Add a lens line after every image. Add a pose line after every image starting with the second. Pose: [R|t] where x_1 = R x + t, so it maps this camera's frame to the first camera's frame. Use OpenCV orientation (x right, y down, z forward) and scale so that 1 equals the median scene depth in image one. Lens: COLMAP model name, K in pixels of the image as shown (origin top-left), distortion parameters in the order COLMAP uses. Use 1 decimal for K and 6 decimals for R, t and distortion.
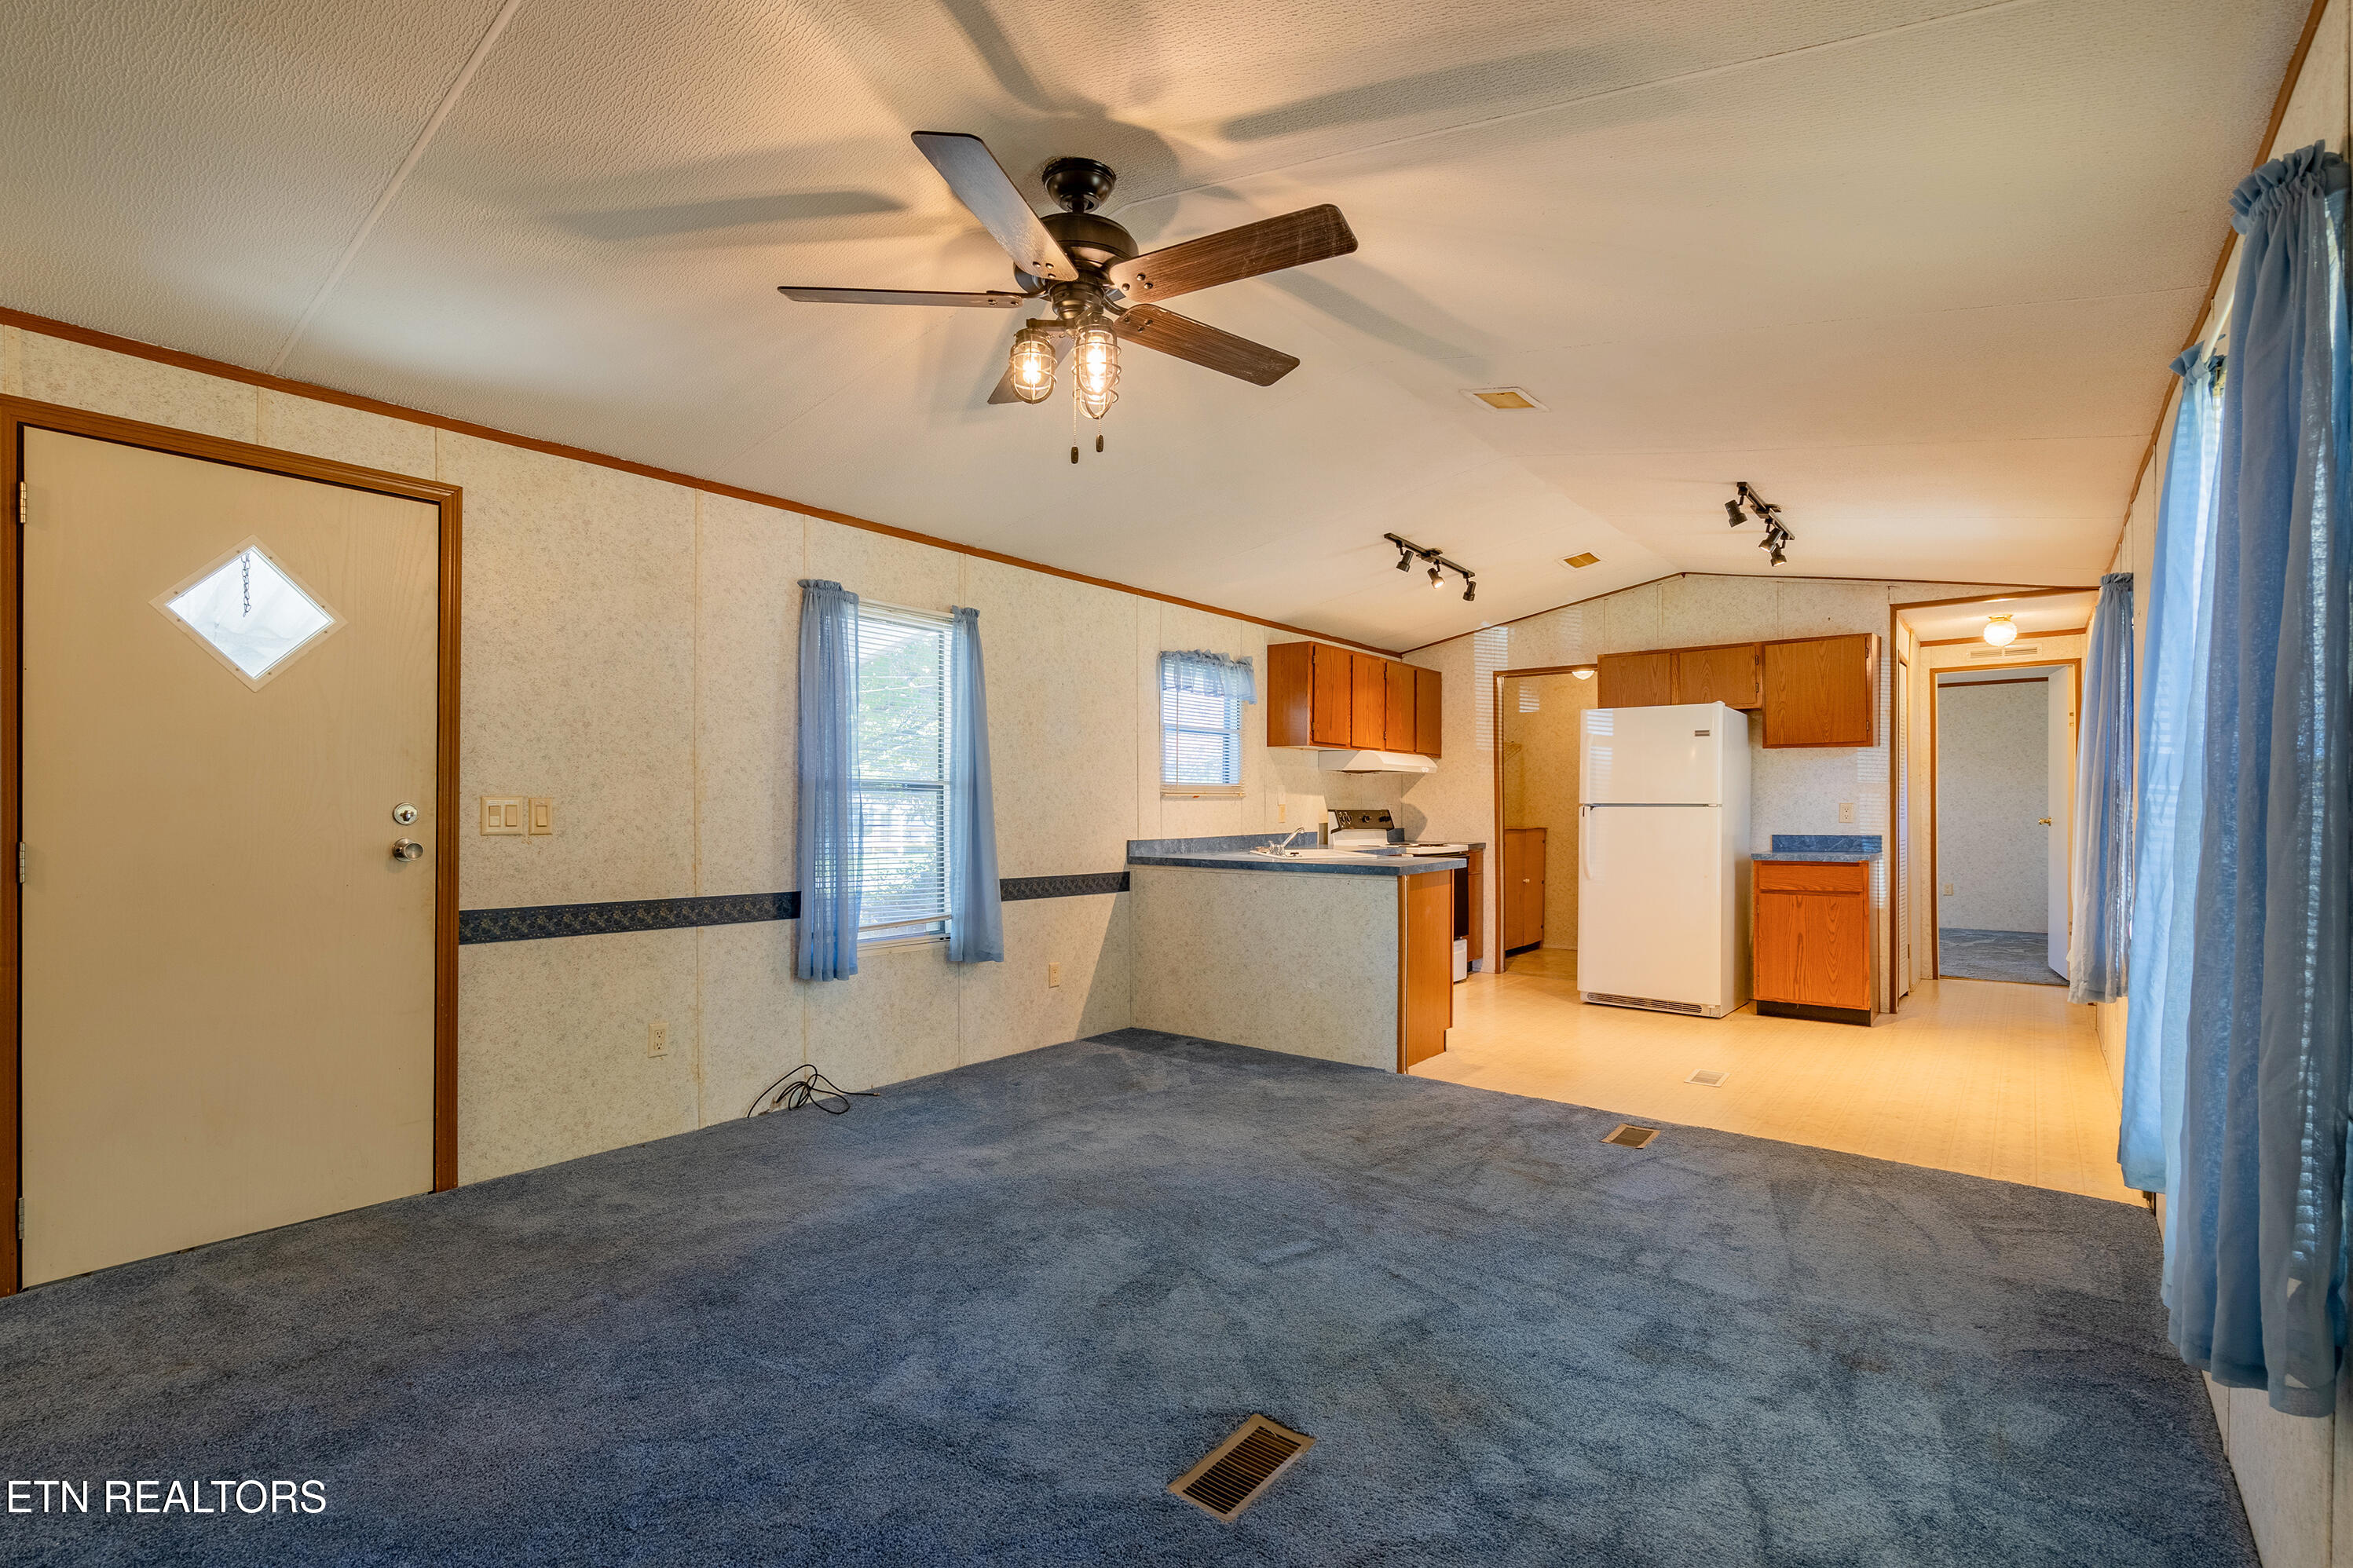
lens RADIAL K [[1084.6, 0, 1174.9], [0, 1084.6, 809.9], [0, 0, 1]] dist [0.000537, 0.000107]
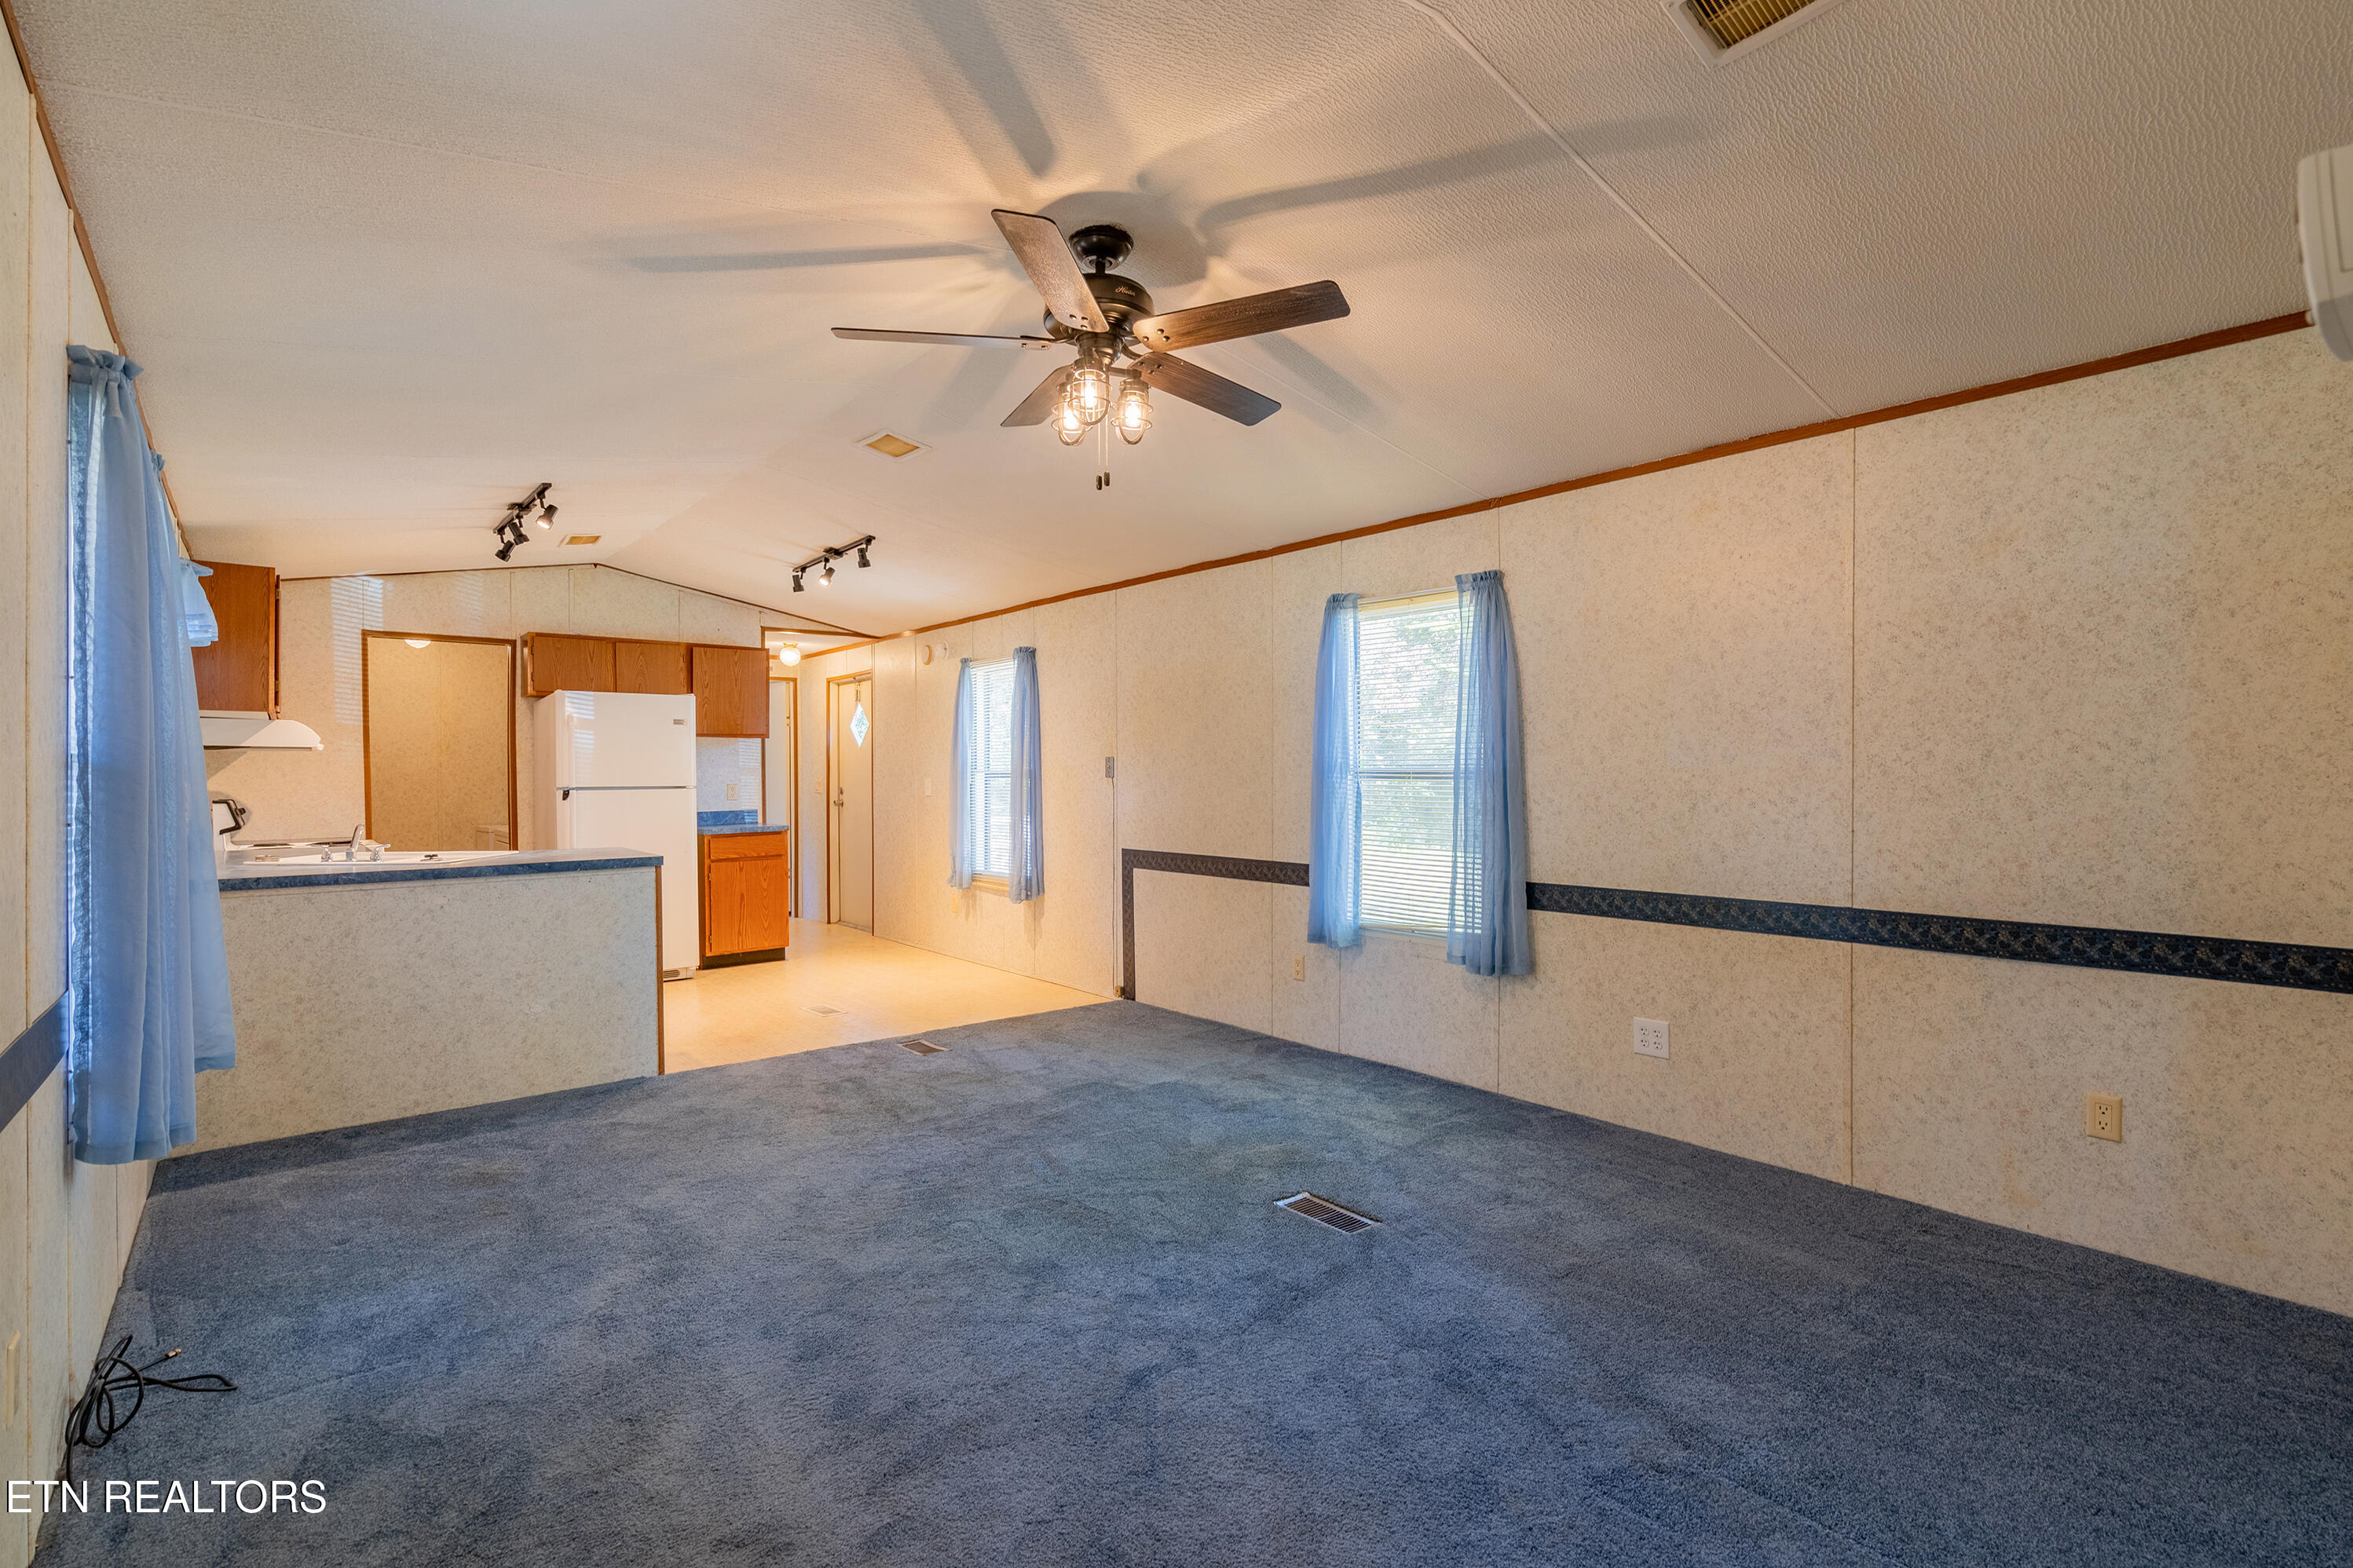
lens RADIAL K [[1066.0, 0, 1176.5], [0, 1066.0, 784.0], [0, 0, 1]] dist [-0.002936, -0.000069]
pose [[0.208388, -0.010074, 0.977994, -0.733076], [0.016456, 0.999842, 0.006793, -0.010481], [-0.977908, 0.014678, 0.208521, 0.445402]]
